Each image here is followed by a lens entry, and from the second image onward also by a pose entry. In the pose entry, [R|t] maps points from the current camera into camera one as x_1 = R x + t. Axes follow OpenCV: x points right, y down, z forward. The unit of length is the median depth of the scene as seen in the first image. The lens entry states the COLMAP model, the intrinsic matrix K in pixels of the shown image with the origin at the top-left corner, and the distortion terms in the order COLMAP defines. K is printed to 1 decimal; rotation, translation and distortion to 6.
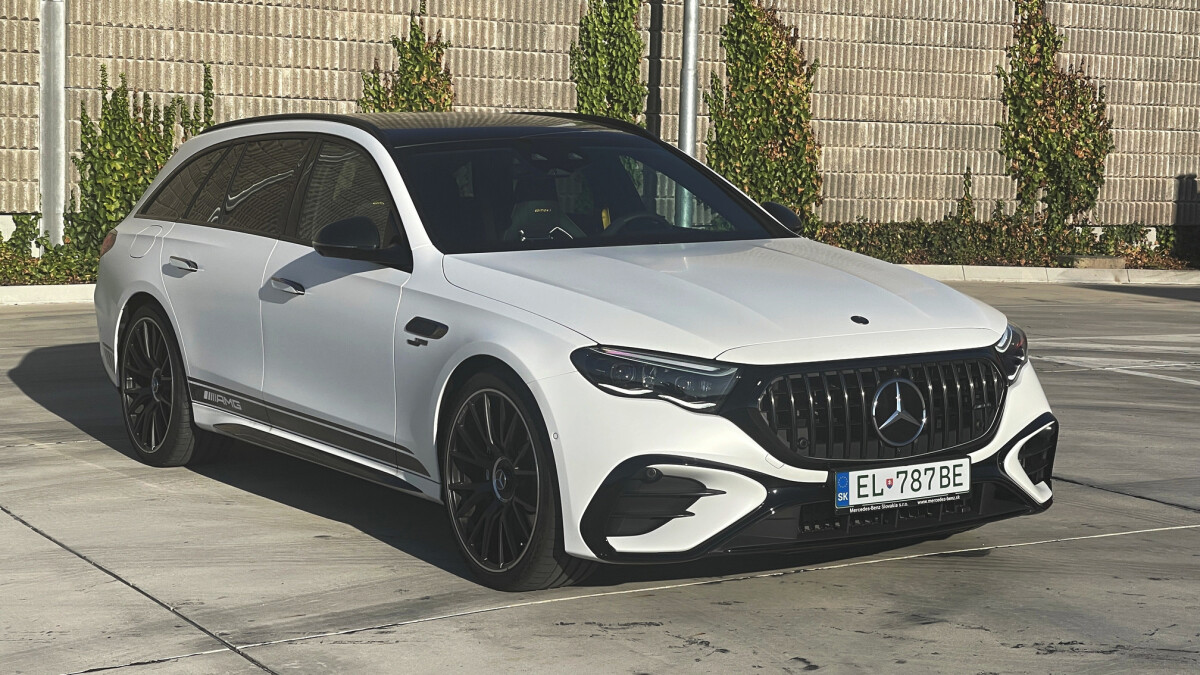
lens RADIAL K [[2208.4, 0, 602.1], [0, 2208.4, 361.9], [0, 0, 1]] dist [0.032068, 1.843713]
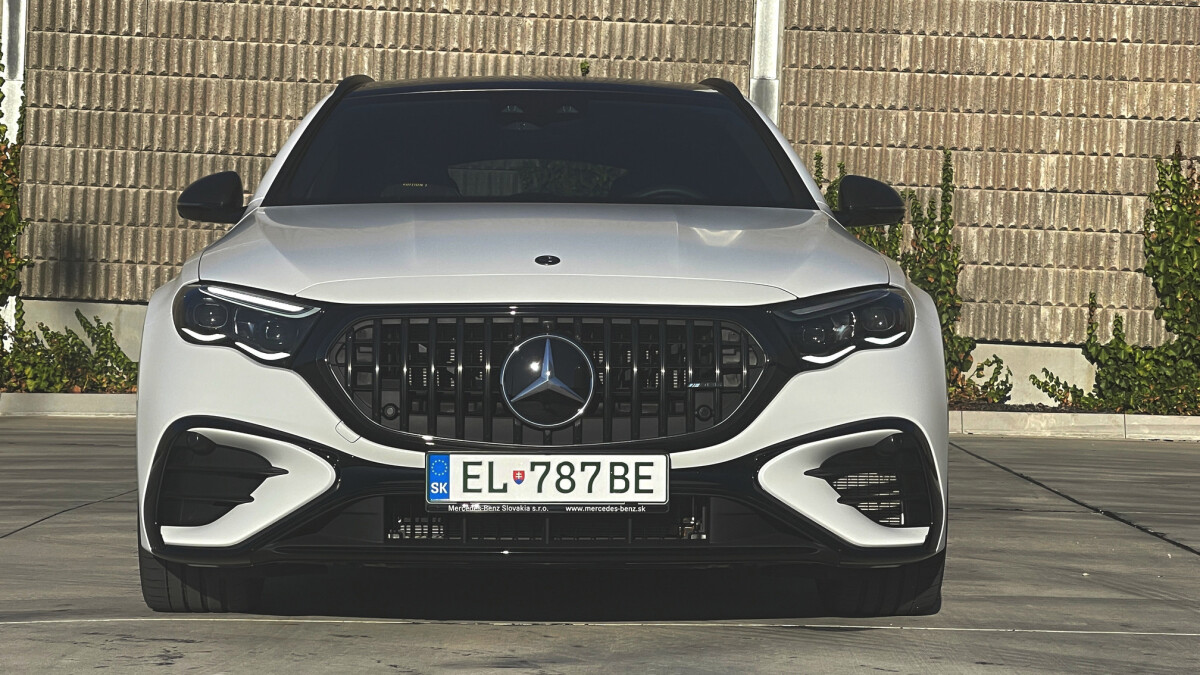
lens RADIAL K [[2712.6, 0, 600.0], [0, 2712.6, 337.5], [0, 0, 1]] dist [0.179010, 0.595315]
pose [[0.866588, 0.014182, -0.498823, 0.555643], [-0.067339, 0.993777, -0.088731, 0.081129], [0.494461, 0.110483, 0.862150, 0.235290]]
